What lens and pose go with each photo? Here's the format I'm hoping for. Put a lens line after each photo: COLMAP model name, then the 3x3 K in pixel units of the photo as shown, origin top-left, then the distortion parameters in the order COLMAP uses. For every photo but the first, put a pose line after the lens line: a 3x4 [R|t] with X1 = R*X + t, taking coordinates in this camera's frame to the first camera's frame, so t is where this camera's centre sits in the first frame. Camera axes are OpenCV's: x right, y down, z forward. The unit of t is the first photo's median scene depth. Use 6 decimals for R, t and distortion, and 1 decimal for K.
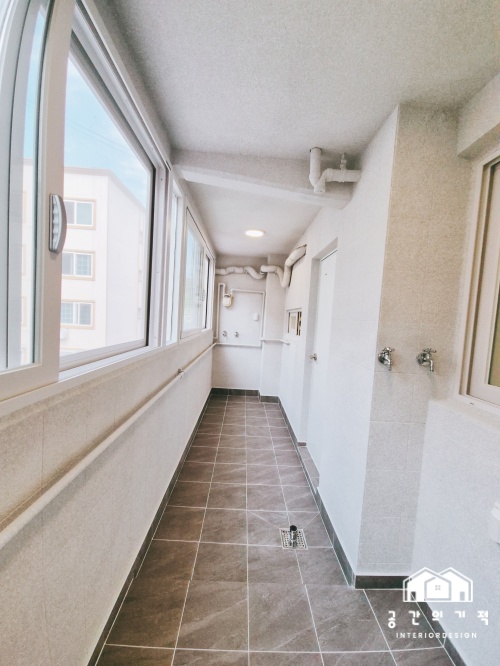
lens RADIAL K [[276.3, 0, 250.0], [0, 276.3, 333.0], [0, 0, 1]] dist [0.022633, -0.011552]
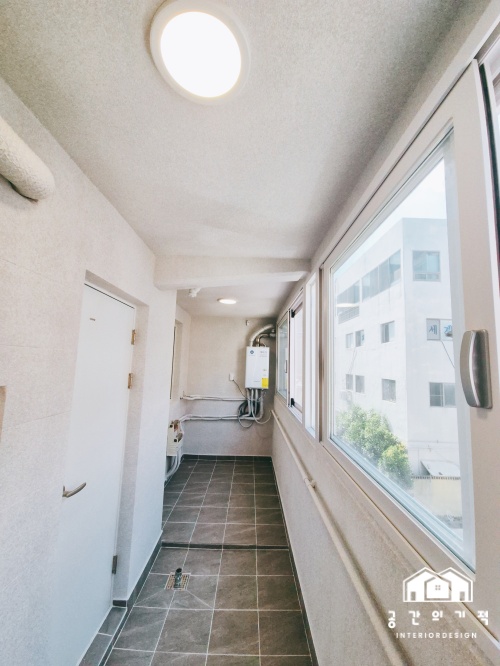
lens RADIAL K [[276.3, 0, 250.0], [0, 276.3, 333.0], [0, 0, 1]] dist [0.022633, -0.011552]
pose [[-0.991172, -0.129193, 0.029774, -0.042706], [-0.130798, 0.989567, -0.060414, -0.234740], [-0.021658, -0.063775, -0.997729, 2.079576]]
